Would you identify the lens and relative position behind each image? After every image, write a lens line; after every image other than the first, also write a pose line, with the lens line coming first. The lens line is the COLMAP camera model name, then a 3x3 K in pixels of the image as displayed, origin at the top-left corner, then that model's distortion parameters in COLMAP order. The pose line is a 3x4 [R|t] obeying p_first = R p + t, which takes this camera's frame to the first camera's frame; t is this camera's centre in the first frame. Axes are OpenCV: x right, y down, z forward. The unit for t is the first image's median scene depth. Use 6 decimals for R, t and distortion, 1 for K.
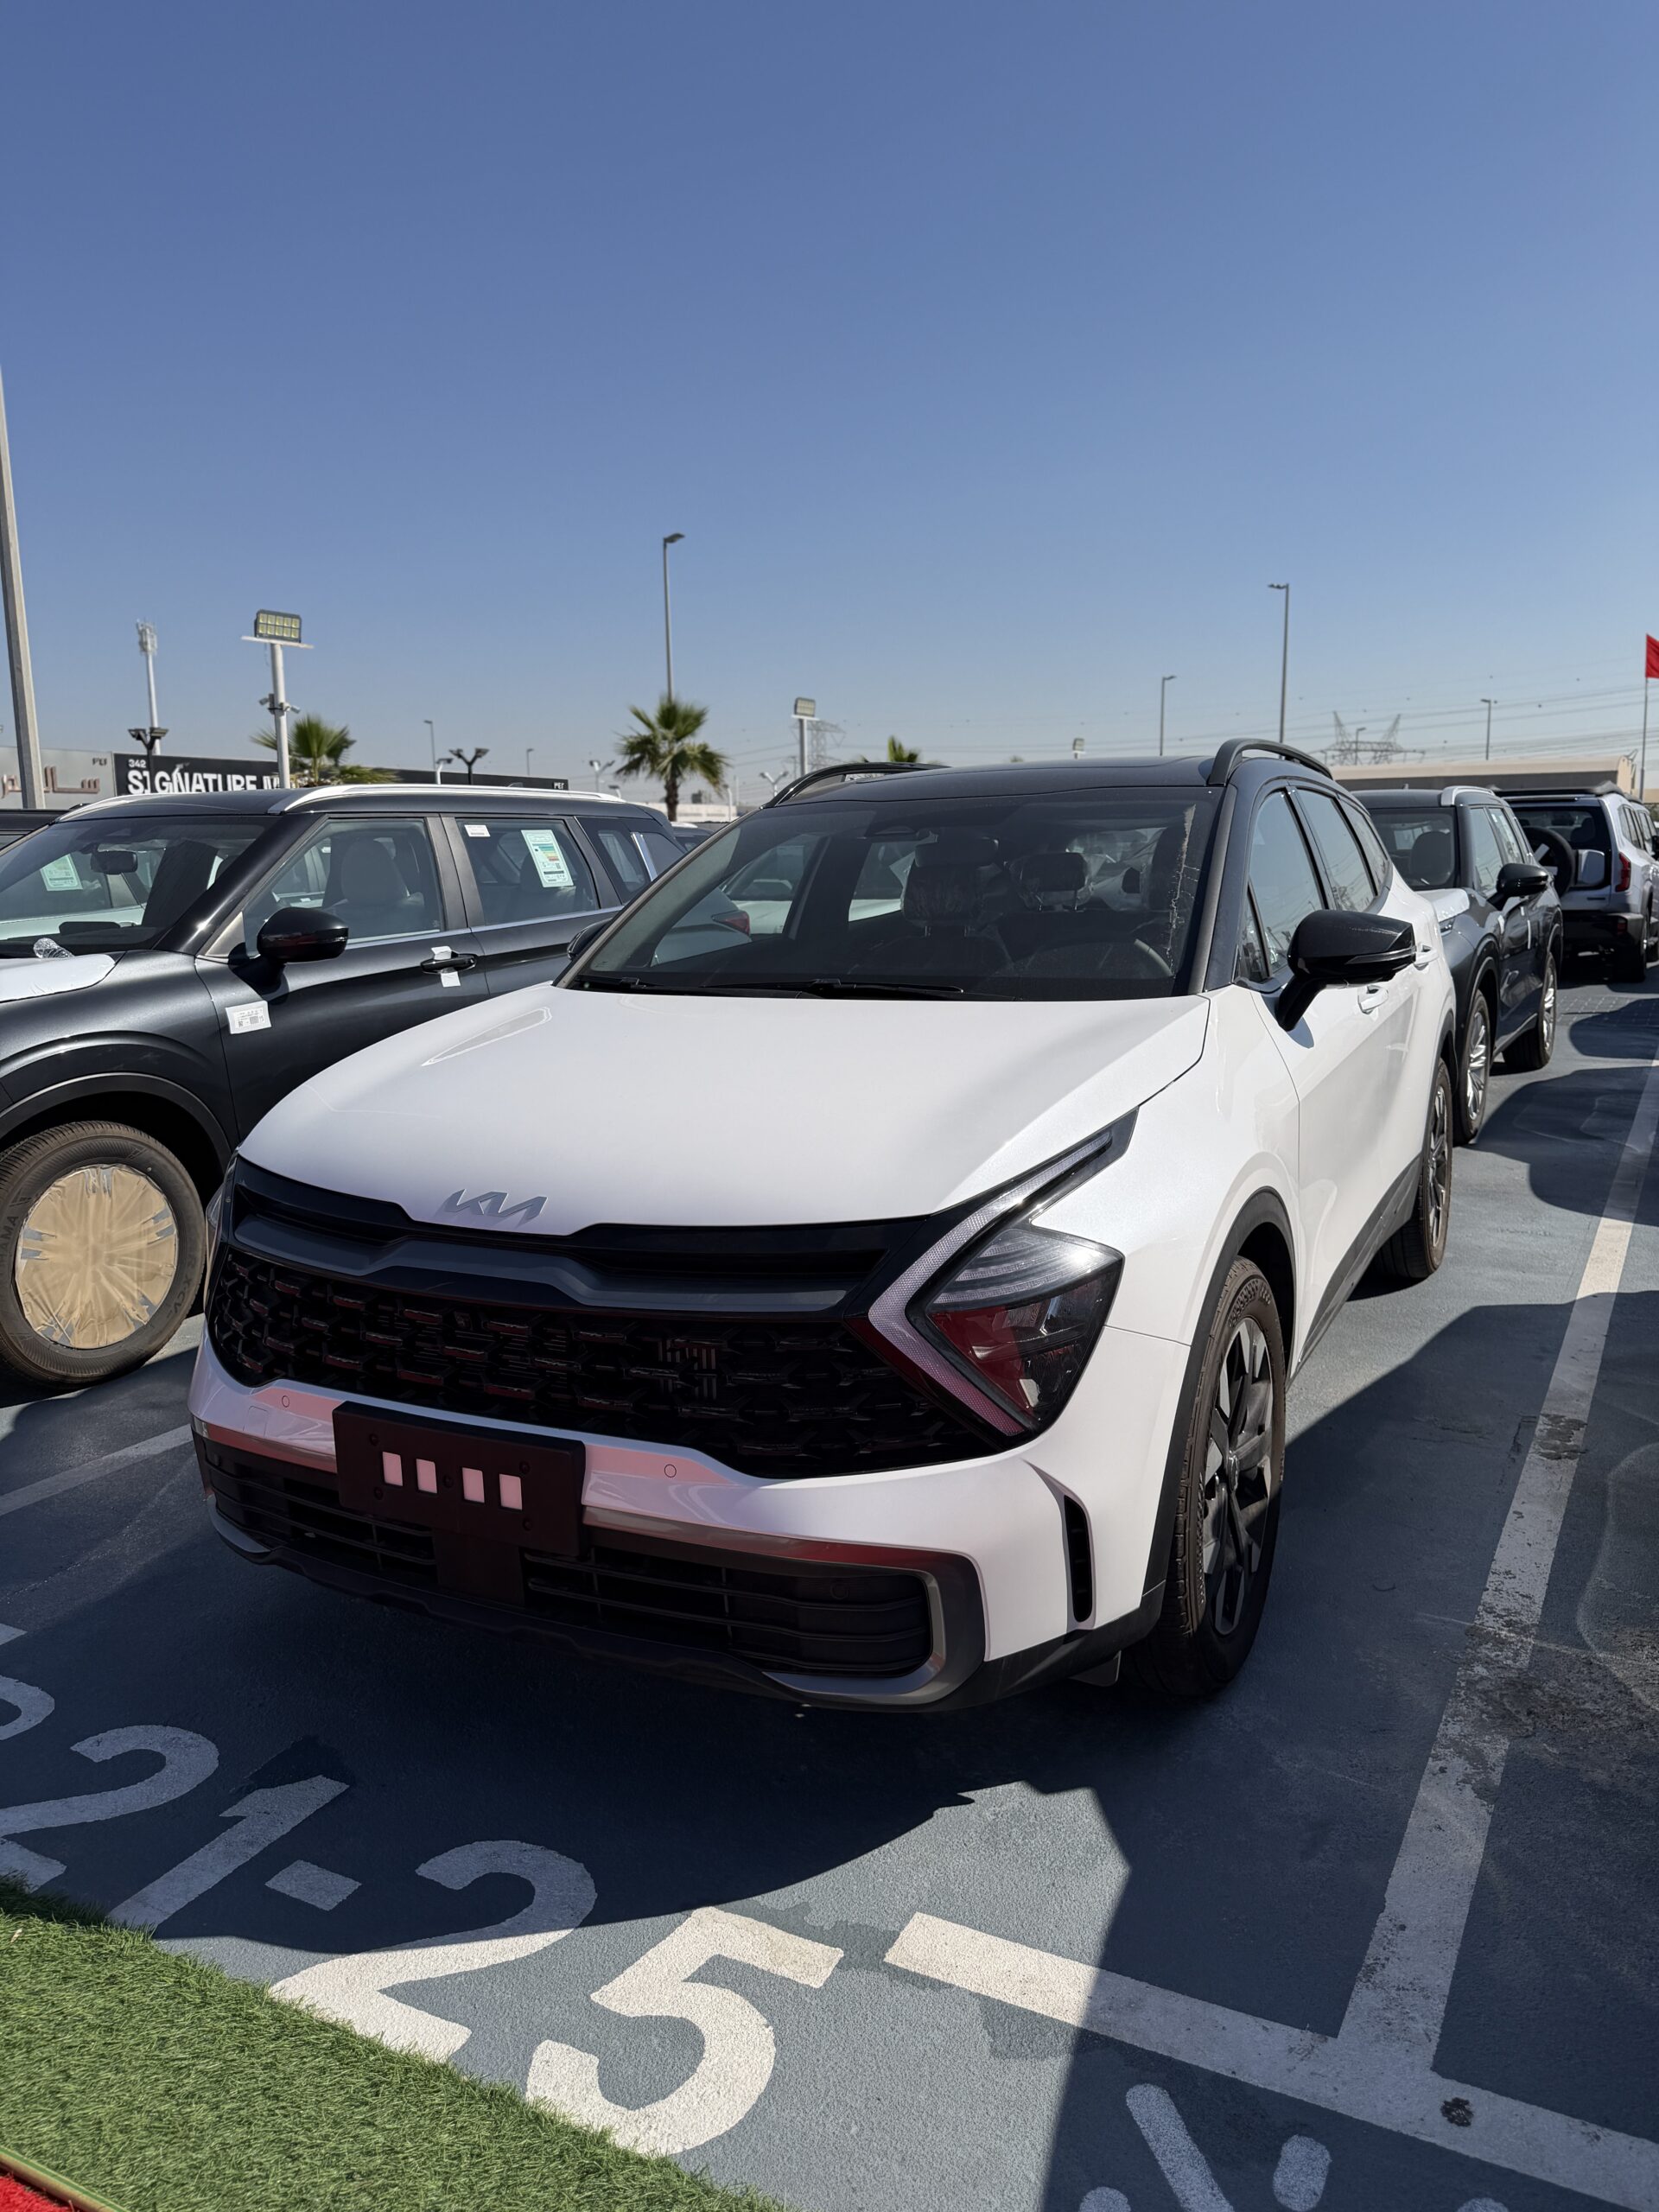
lens RADIAL K [[1542.1, 0, 829.5], [0, 1542.1, 1106.0], [0, 0, 1]] dist [0.002875, -0.000337]
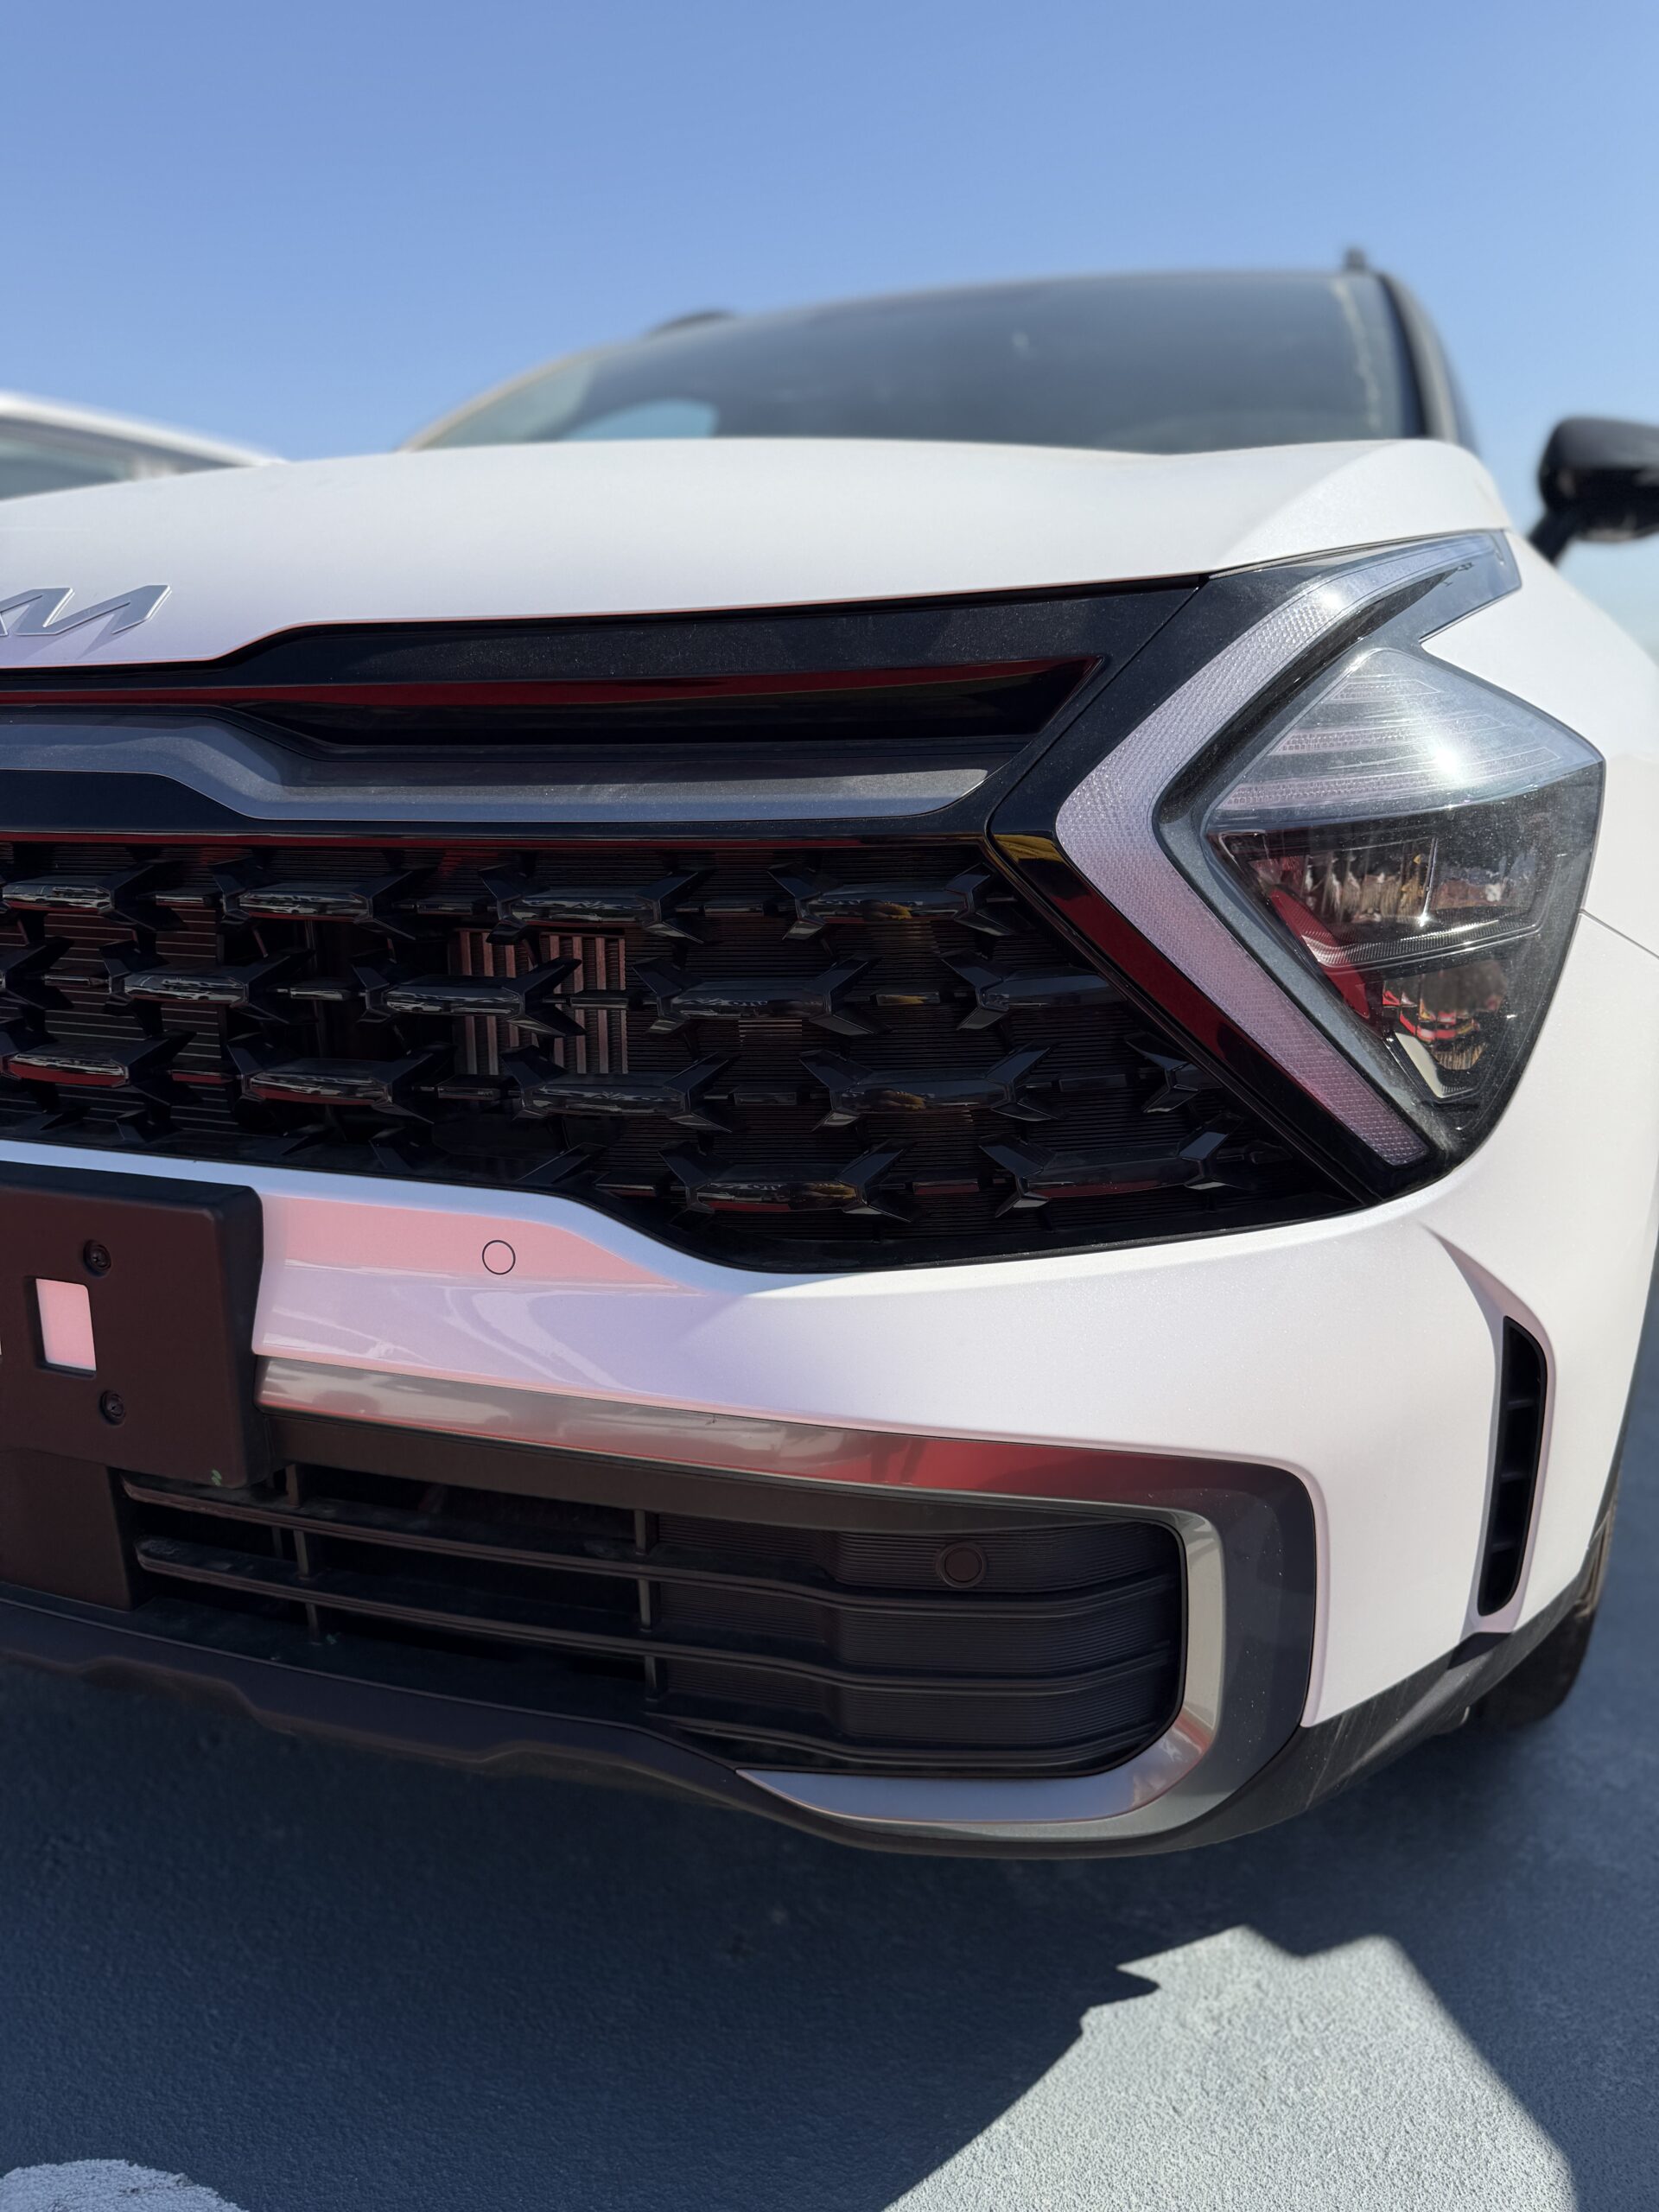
lens RADIAL K [[1544.6, 0, 831.0], [0, 1544.6, 1167.1], [0, 0, 1]] dist [-0.007418, -0.001525]
pose [[0.991290, 0.008411, 0.131432, -0.072066], [-0.020034, 0.995974, 0.087371, 0.178685], [-0.130168, -0.089243, 0.987468, 0.619175]]
